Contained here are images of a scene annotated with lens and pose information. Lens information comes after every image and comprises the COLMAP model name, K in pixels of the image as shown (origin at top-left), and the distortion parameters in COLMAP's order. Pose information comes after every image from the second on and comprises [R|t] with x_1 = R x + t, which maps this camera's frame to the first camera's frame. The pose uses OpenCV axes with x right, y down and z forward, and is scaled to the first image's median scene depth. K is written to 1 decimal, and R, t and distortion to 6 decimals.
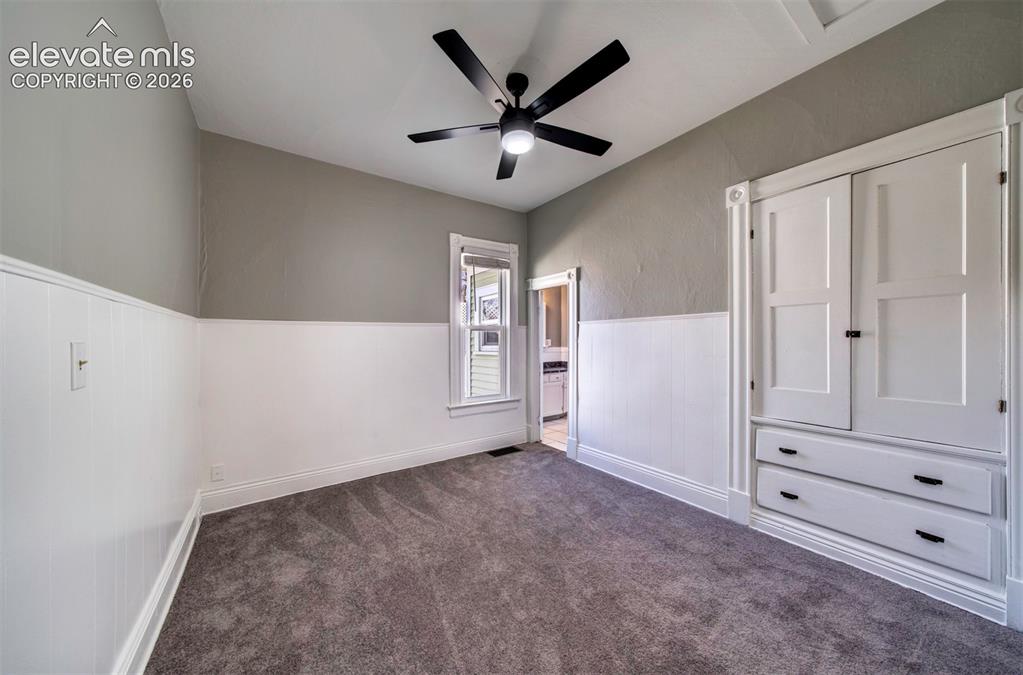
lens RADIAL K [[358.5, 0, 492.8], [0, 358.5, 341.0], [0, 0, 1]] dist [-0.022356, 0.000045]
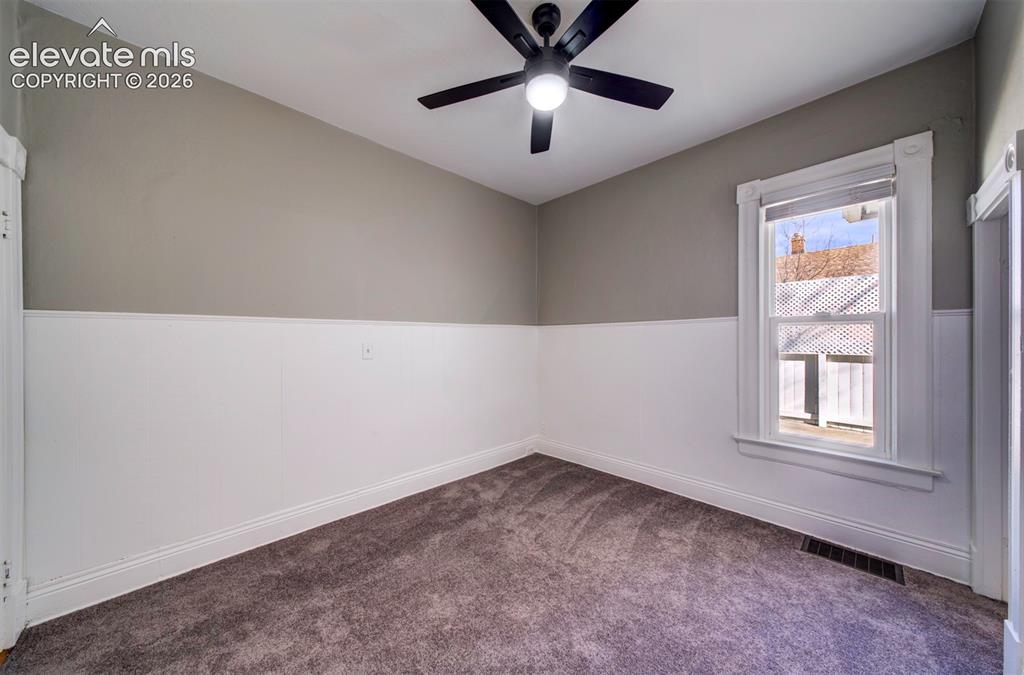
lens RADIAL K [[343.4, 0, 517.7], [0, 343.4, 341.3], [0, 0, 1]] dist [0.000264, 0.000000]
pose [[0.162550, 0.008452, -0.986664, 0.487489], [-0.005465, 0.999956, 0.007666, -0.005441], [0.986685, 0.004146, 0.162589, 0.492636]]
